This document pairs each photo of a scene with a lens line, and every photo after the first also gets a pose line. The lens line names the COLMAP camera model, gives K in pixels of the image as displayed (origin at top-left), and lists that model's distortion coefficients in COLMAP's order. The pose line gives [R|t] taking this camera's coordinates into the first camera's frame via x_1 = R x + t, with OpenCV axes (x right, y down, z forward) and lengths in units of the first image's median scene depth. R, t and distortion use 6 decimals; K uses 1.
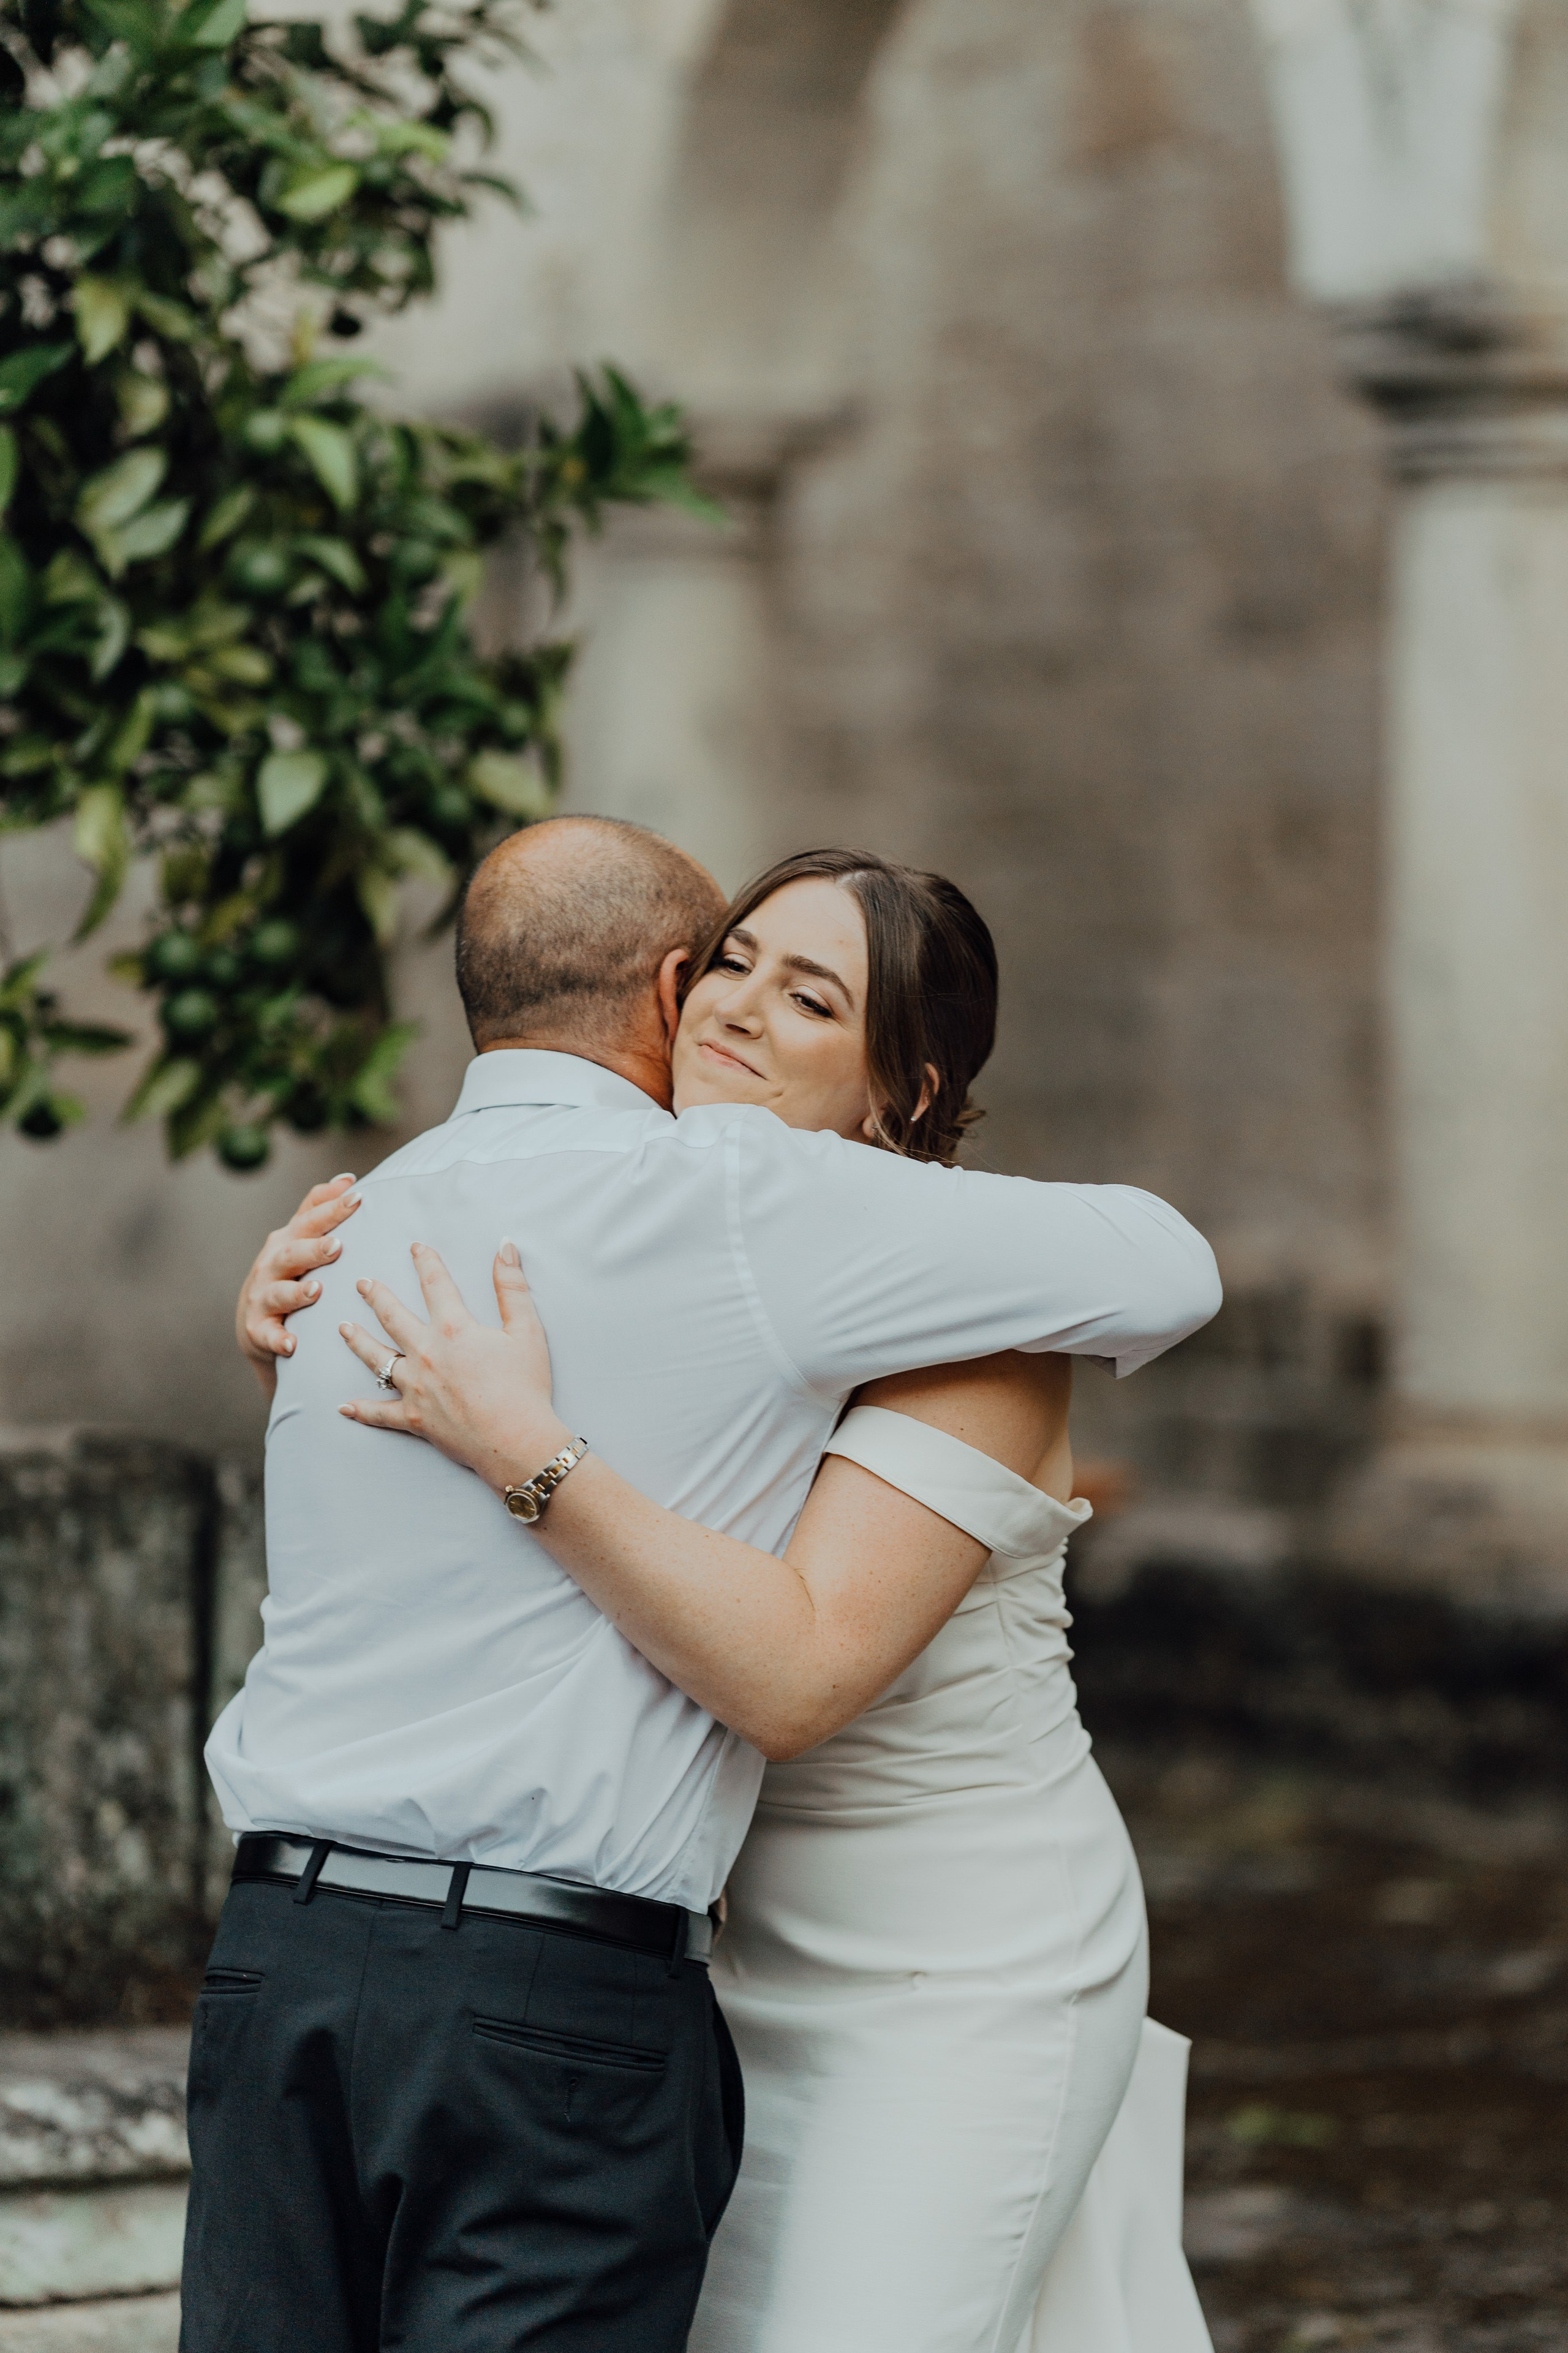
lens RADIAL K [[5744.1, 0, 784.0], [0, 5744.1, 1176.5], [0, 0, 1]] dist [0.001196, -0.002487]
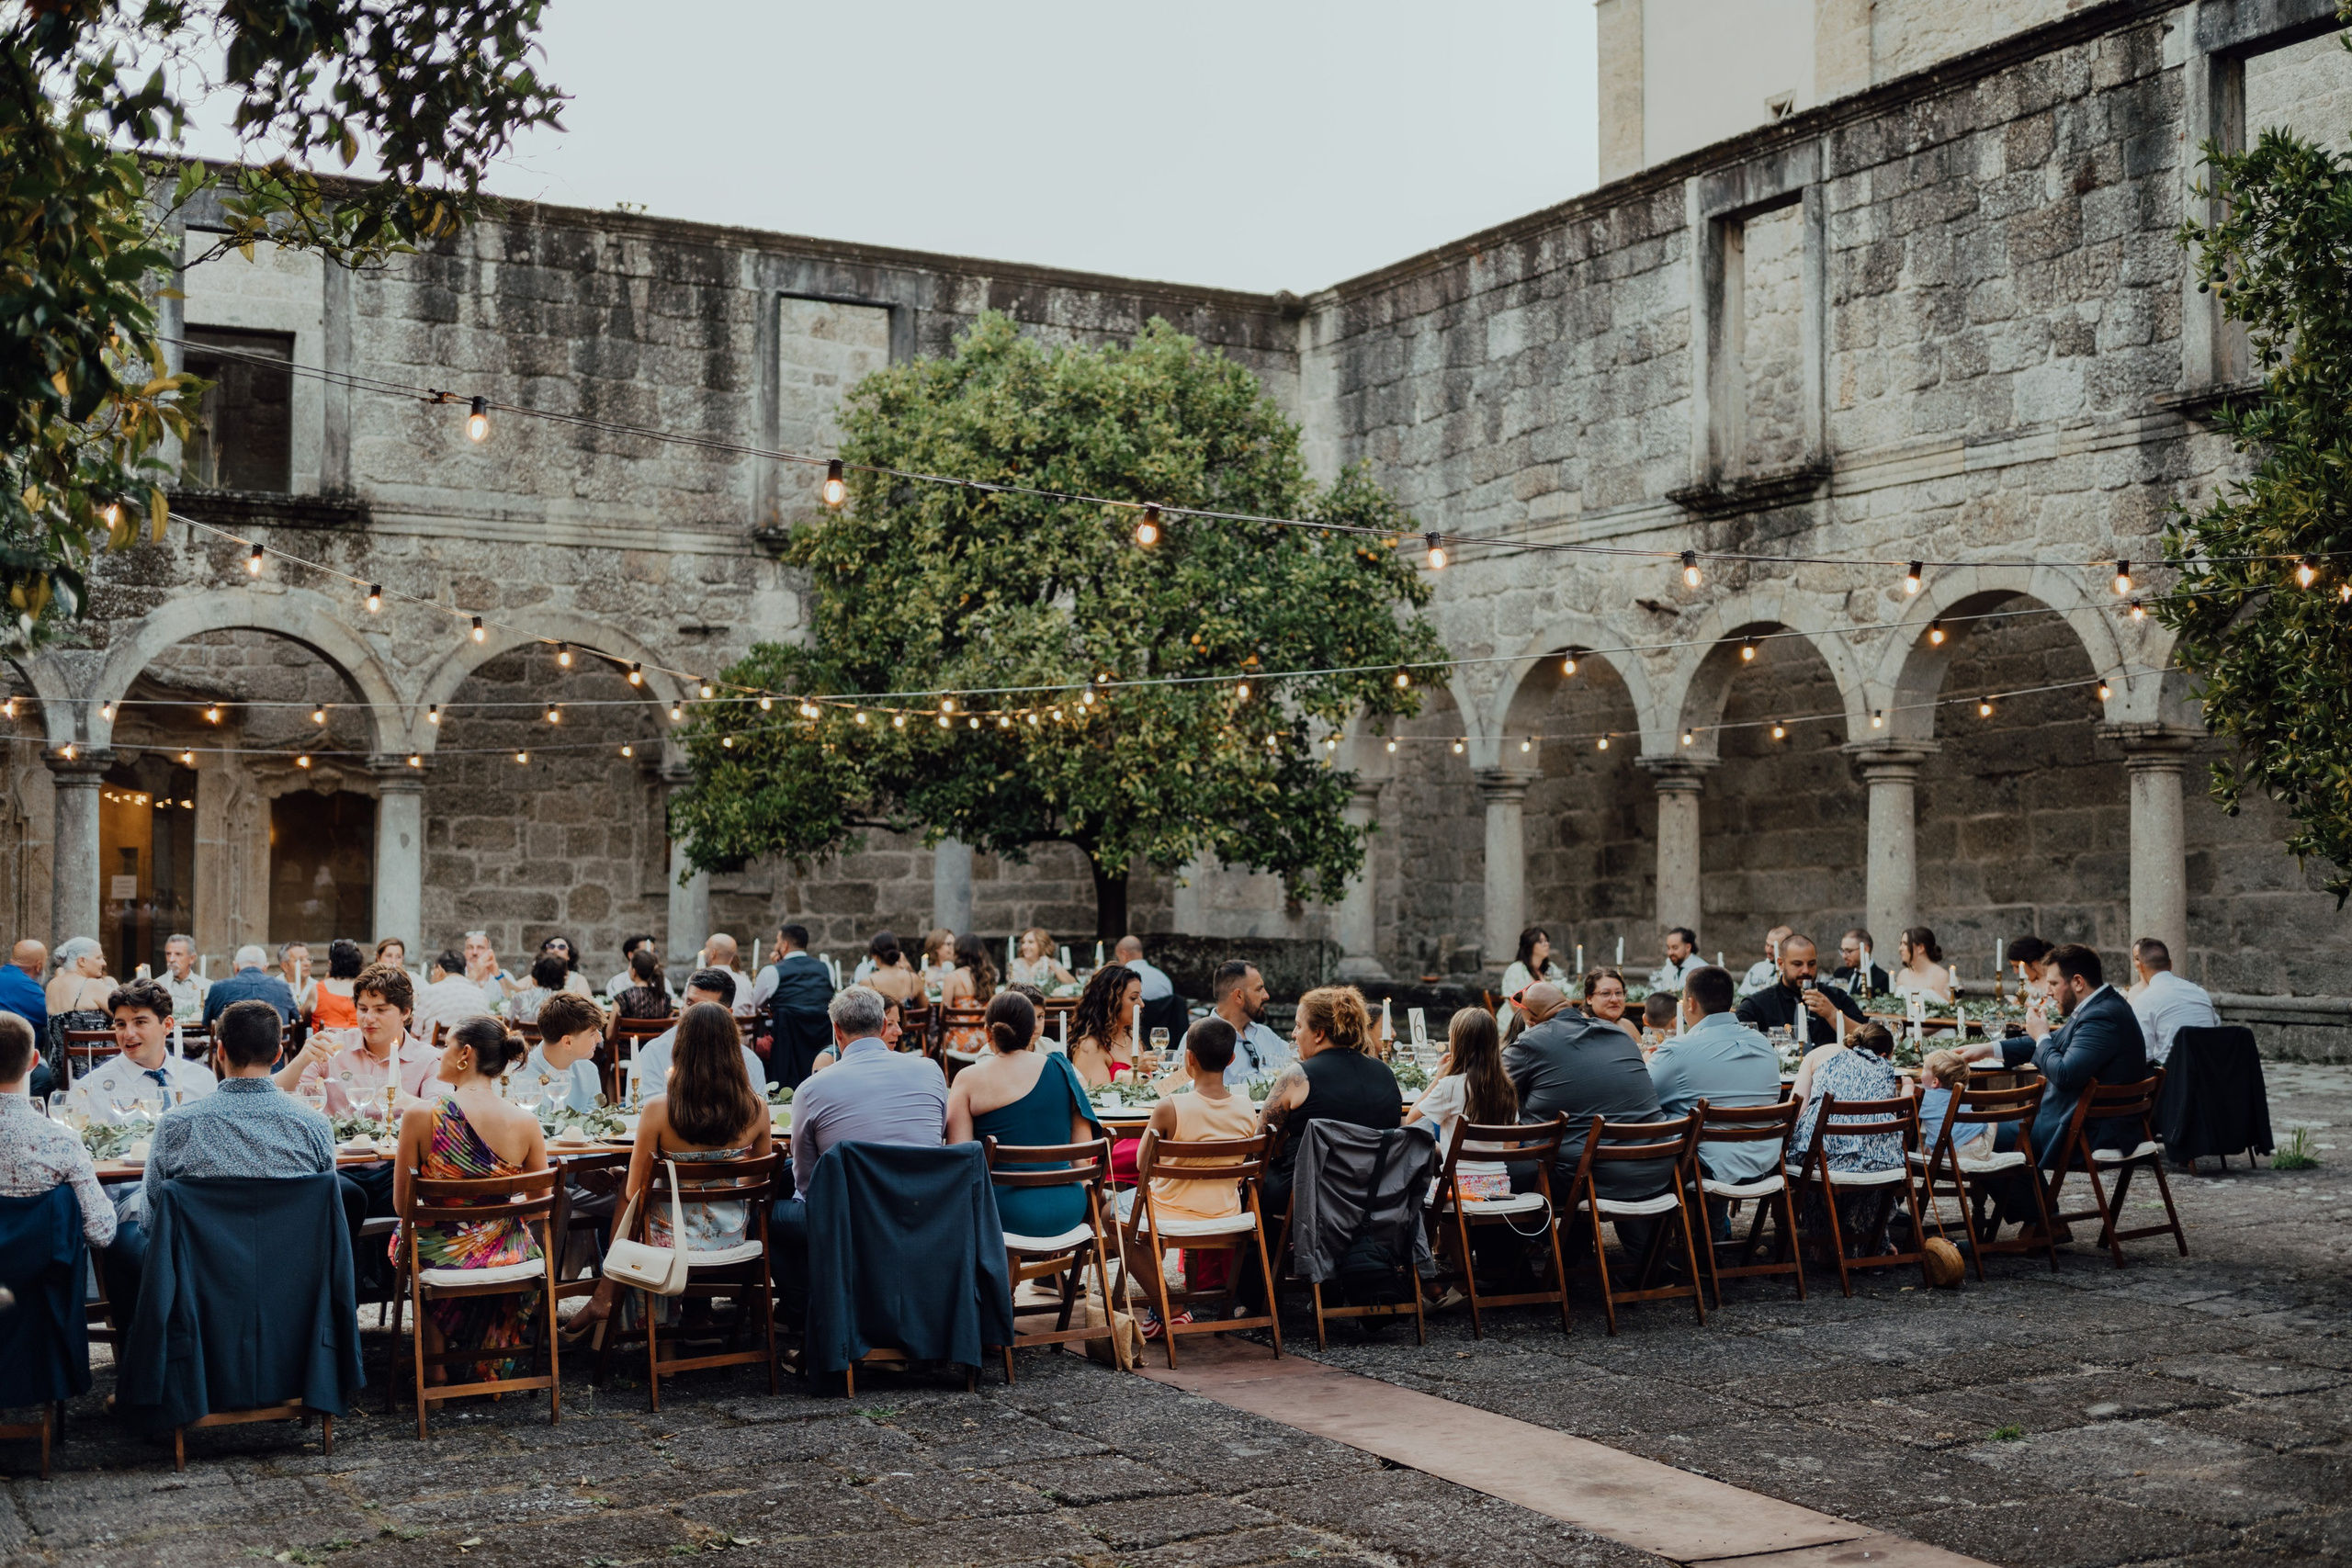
lens RADIAL K [[2688.3, 0, 1205.8], [0, 2688.3, 788.2], [0, 0, 1]] dist [-0.014866, 0.041773]
pose [[0.998112, 0.017077, -0.059002, -0.041634], [-0.019768, 0.998776, -0.045336, 0.012424], [0.058155, 0.046417, 0.997228, -3.341723]]
